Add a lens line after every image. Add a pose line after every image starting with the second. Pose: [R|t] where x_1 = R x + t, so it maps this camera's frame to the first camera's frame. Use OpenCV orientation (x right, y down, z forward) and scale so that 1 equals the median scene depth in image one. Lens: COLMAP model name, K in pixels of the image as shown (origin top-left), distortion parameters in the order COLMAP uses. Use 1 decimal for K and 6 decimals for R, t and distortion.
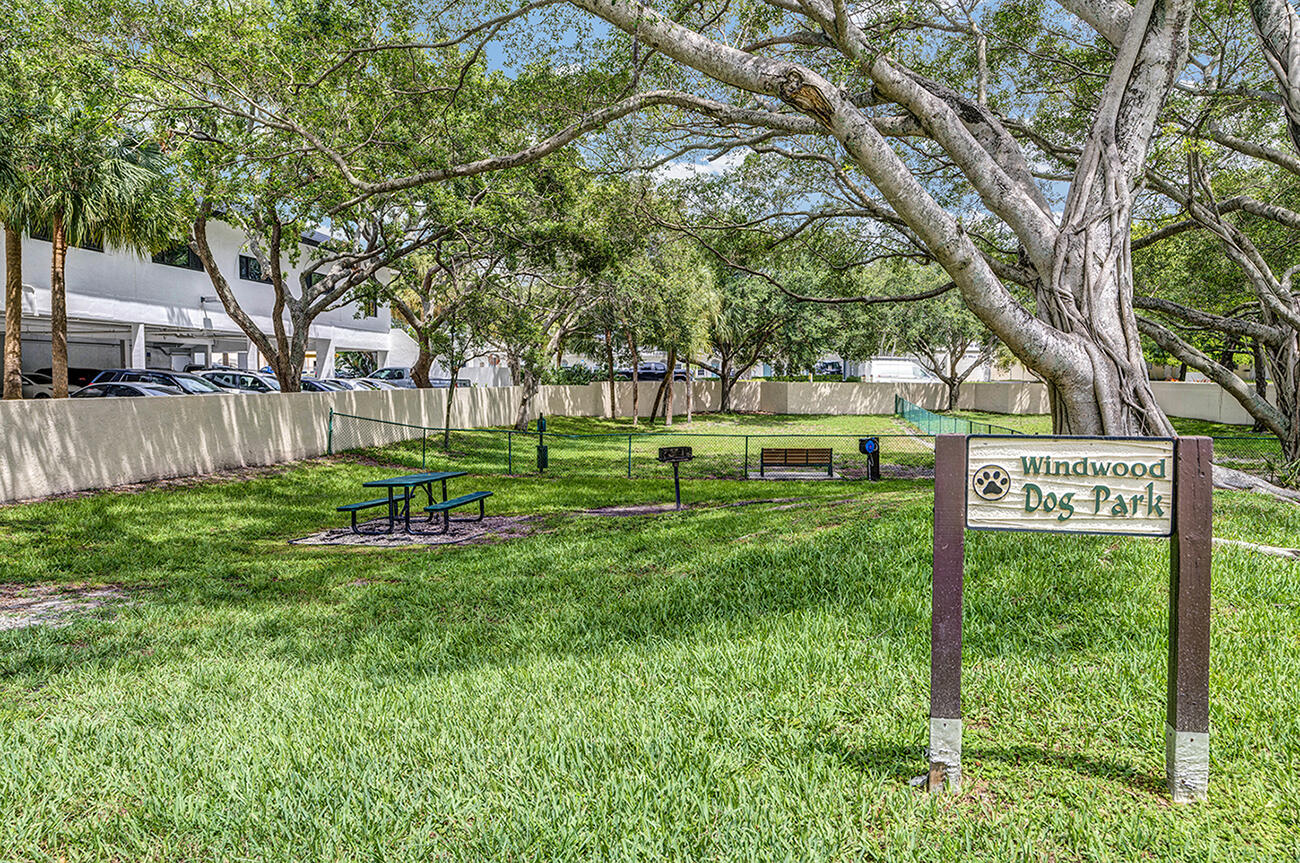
lens RADIAL K [[939.3, 0, 649.5], [0, 939.3, 431.3], [0, 0, 1]] dist [0.013113, 0.002543]
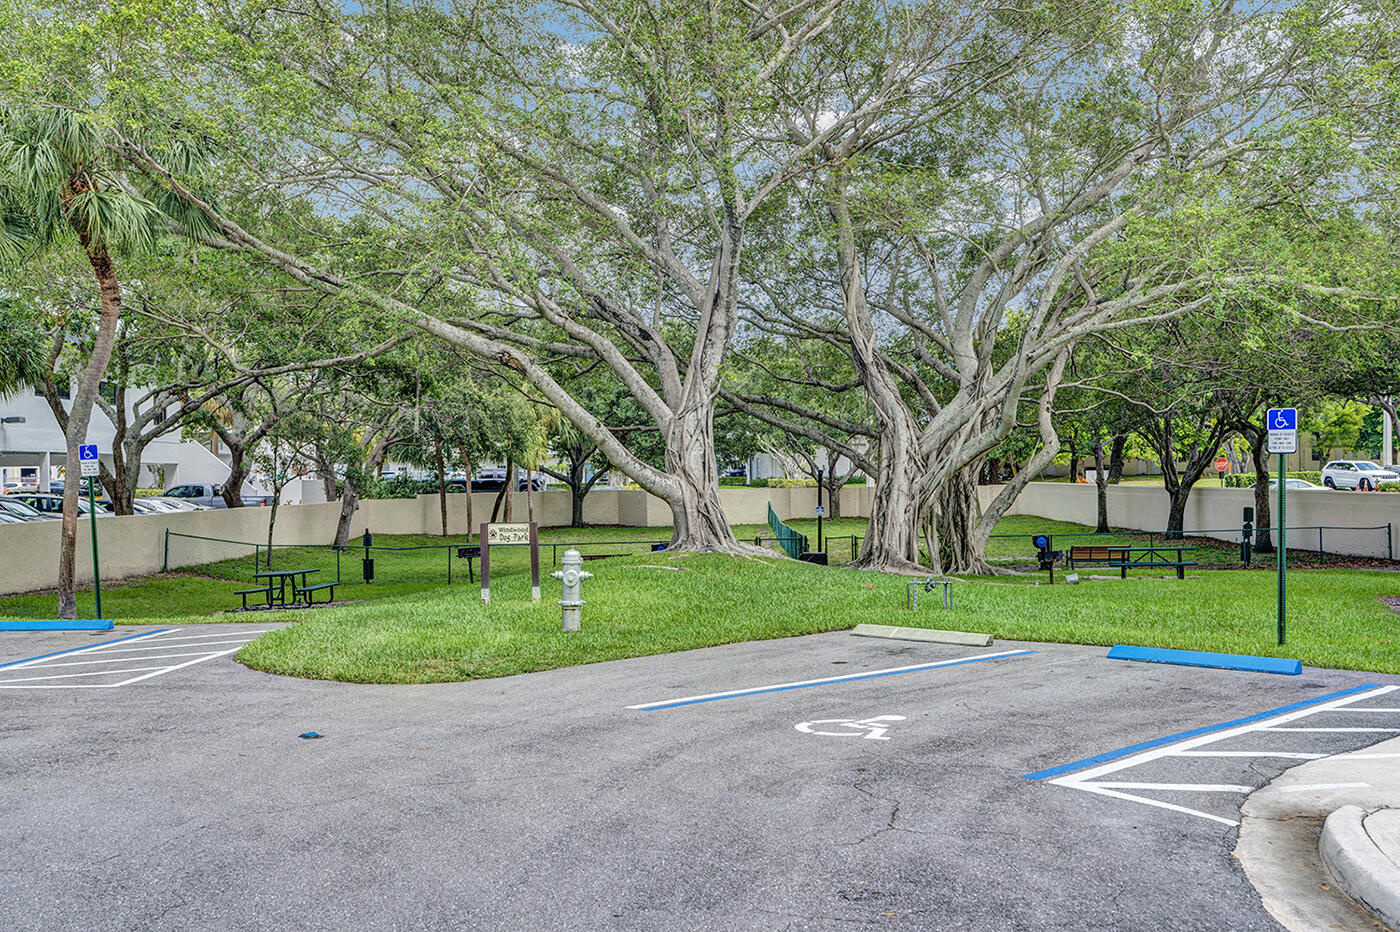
lens RADIAL K [[1394.7, 0, 703.0], [0, 1394.7, 465.2], [0, 0, 1]] dist [0.064951, 0.000000]
pose [[0.990961, -0.016633, 0.133118, 0.038246], [0.025322, 0.997638, -0.063850, 0.014097], [-0.131742, 0.066643, 0.989041, -0.450925]]
